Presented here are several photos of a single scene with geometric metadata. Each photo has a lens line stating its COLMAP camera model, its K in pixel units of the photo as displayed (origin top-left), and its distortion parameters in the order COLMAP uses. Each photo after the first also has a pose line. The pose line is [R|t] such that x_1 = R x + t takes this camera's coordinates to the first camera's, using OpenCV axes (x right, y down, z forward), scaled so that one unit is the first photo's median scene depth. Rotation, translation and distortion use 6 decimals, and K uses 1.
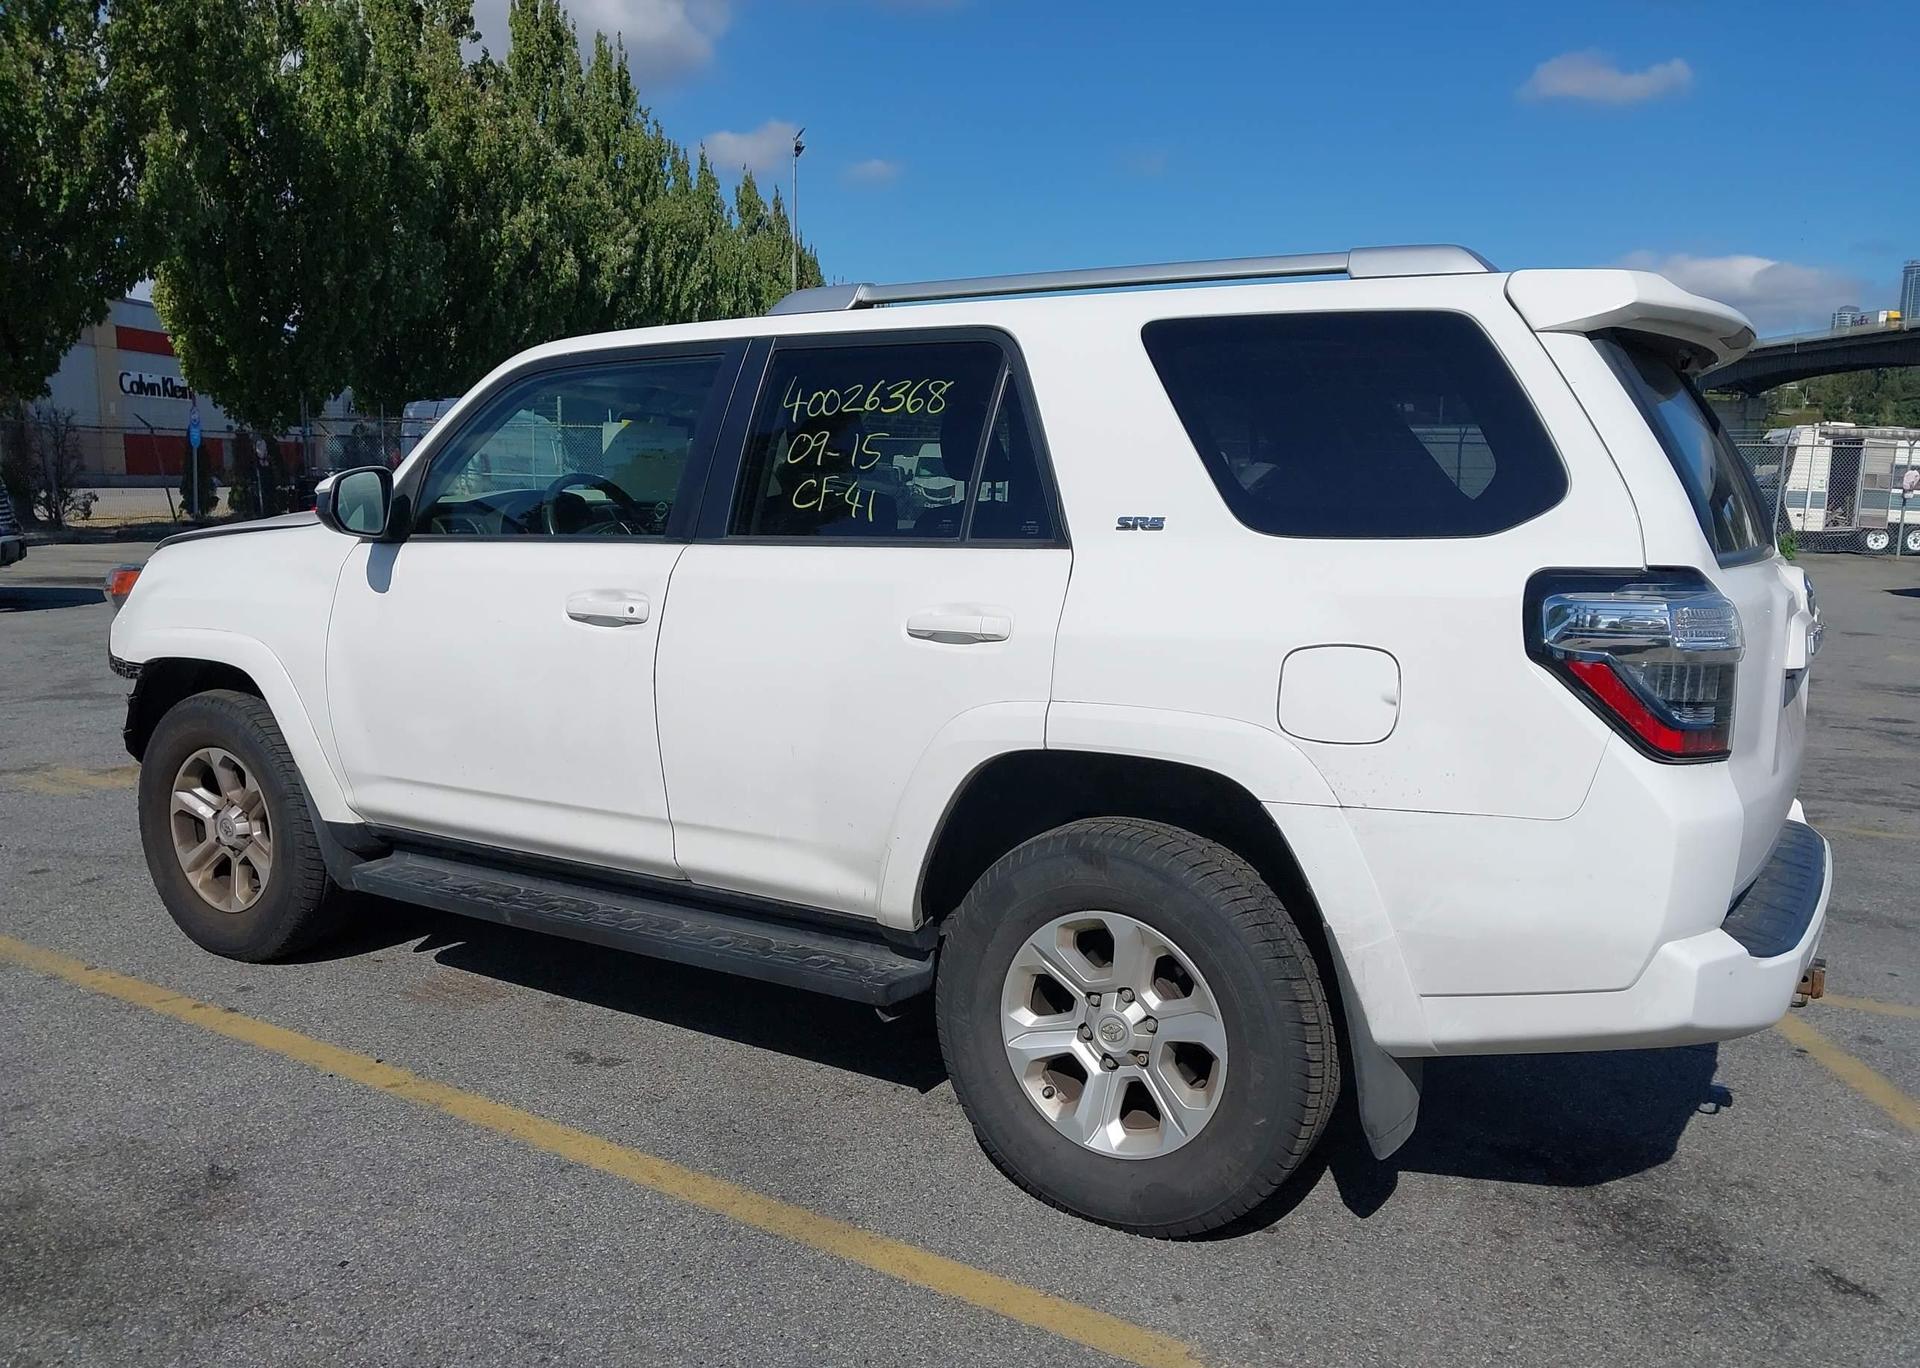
lens RADIAL K [[1515.3, 0, 968.9], [0, 1515.3, 690.1], [0, 0, 1]] dist [0.012898, -0.006238]
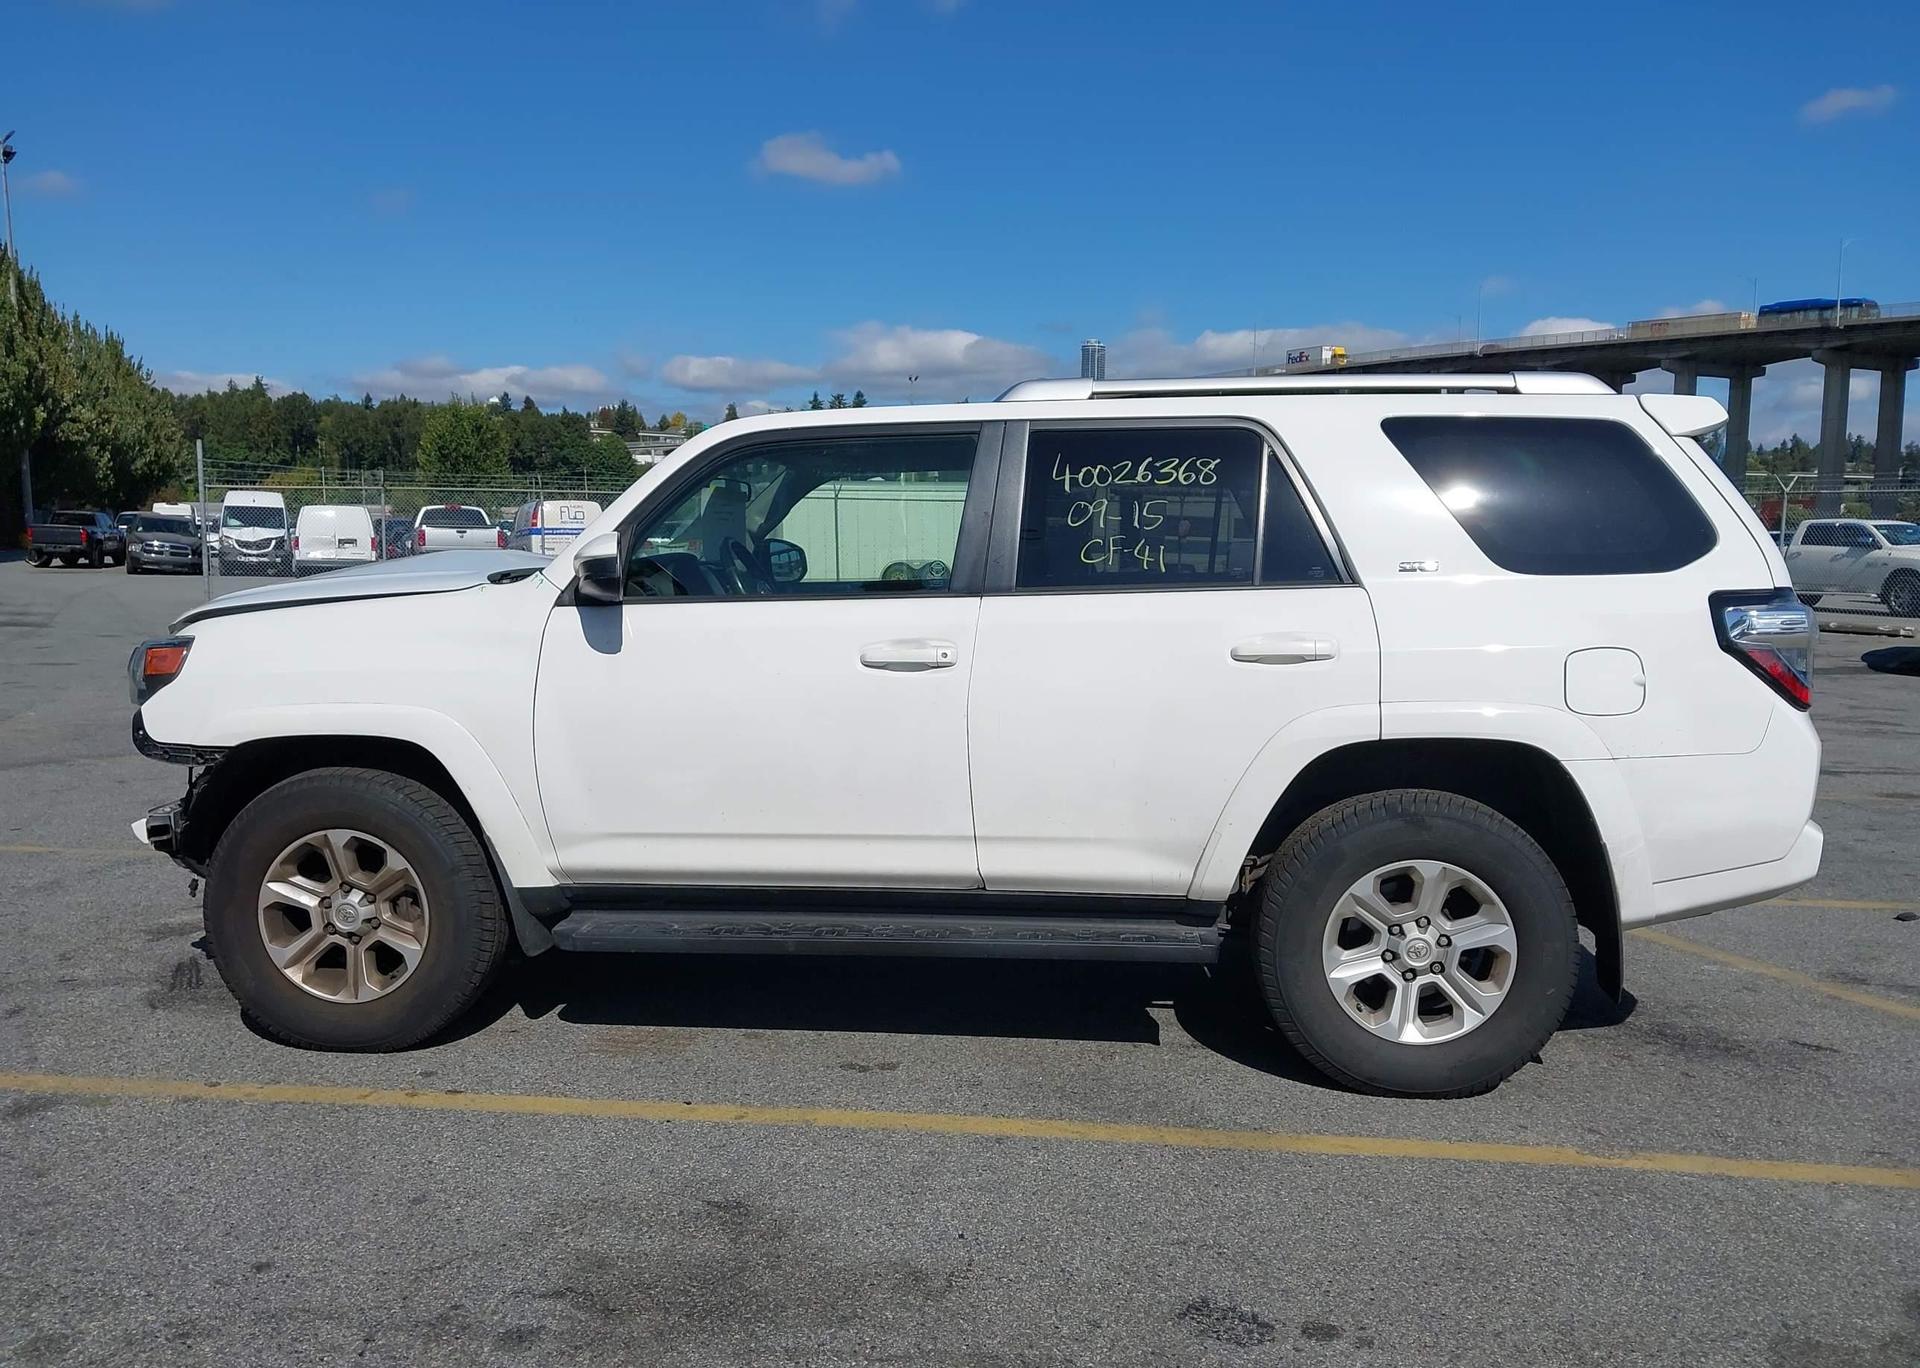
lens RADIAL K [[1515.3, 0, 968.9], [0, 1515.3, 690.1], [0, 0, 1]] dist [0.012898, -0.006238]
pose [[0.897354, -0.055782, 0.437772, -0.727295], [0.070435, 0.997366, -0.017292, -0.005849], [-0.435655, 0.046351, 0.898920, -0.029018]]
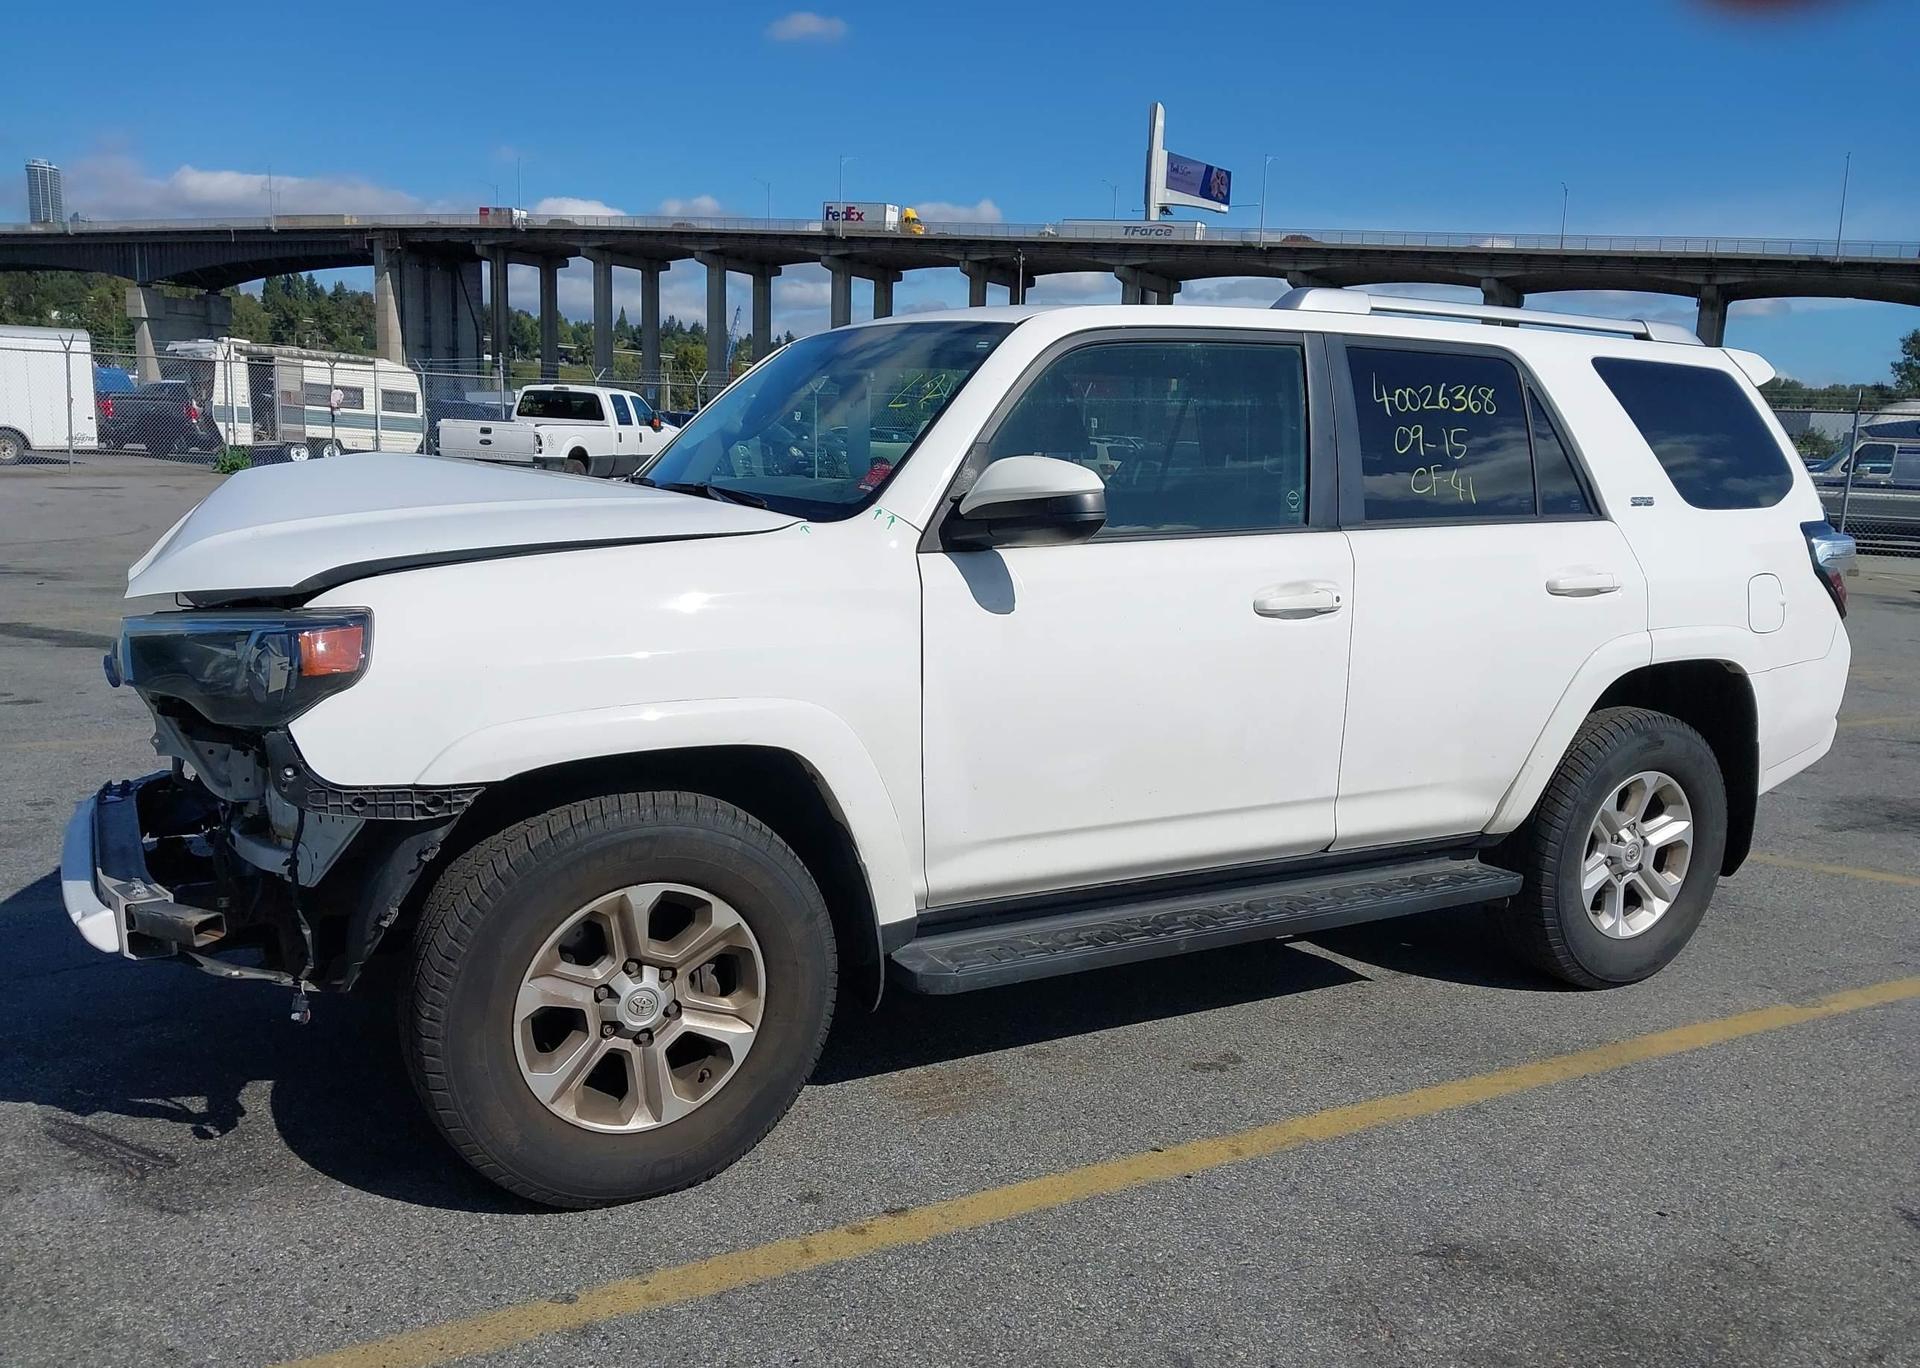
lens RADIAL K [[1519.4, 0, 969.5], [0, 1519.4, 695.9], [0, 0, 1]] dist [0.007063, -0.008687]
pose [[0.473545, -0.146852, 0.868441, -1.280765], [0.090385, 0.988899, 0.117936, -0.135027], [-0.876120, 0.022645, 0.481562, 0.751231]]
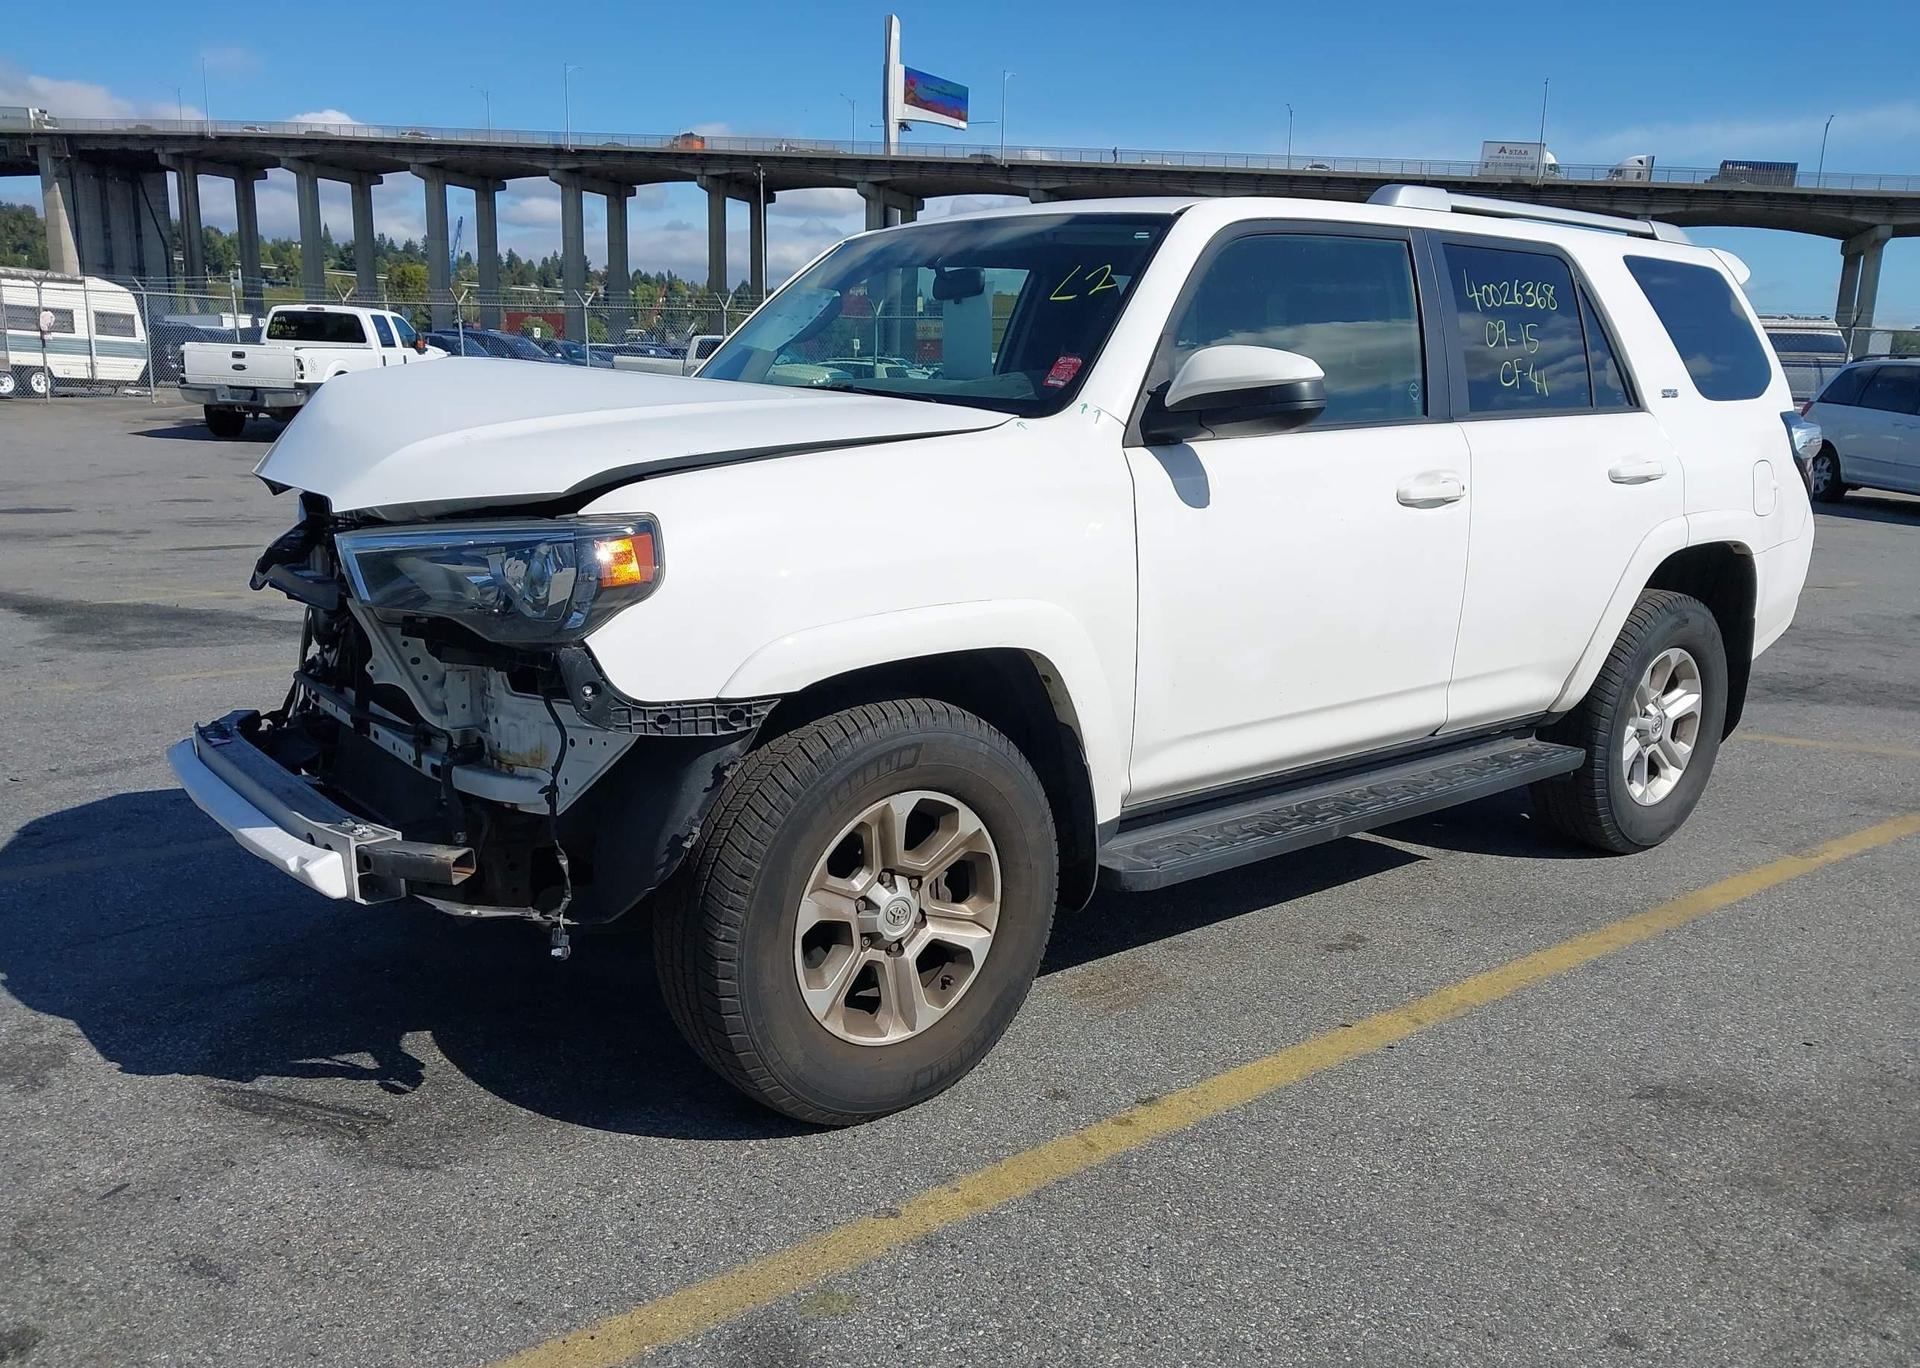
lens RADIAL K [[1514.3, 0, 963.2], [0, 1514.3, 703.7], [0, 0, 1]] dist [0.008739, -0.004596]
pose [[0.322444, -0.212961, 0.922322, -1.385155], [0.107660, 0.976292, 0.187785, -0.146536], [-0.940446, 0.038747, 0.337727, 1.009220]]
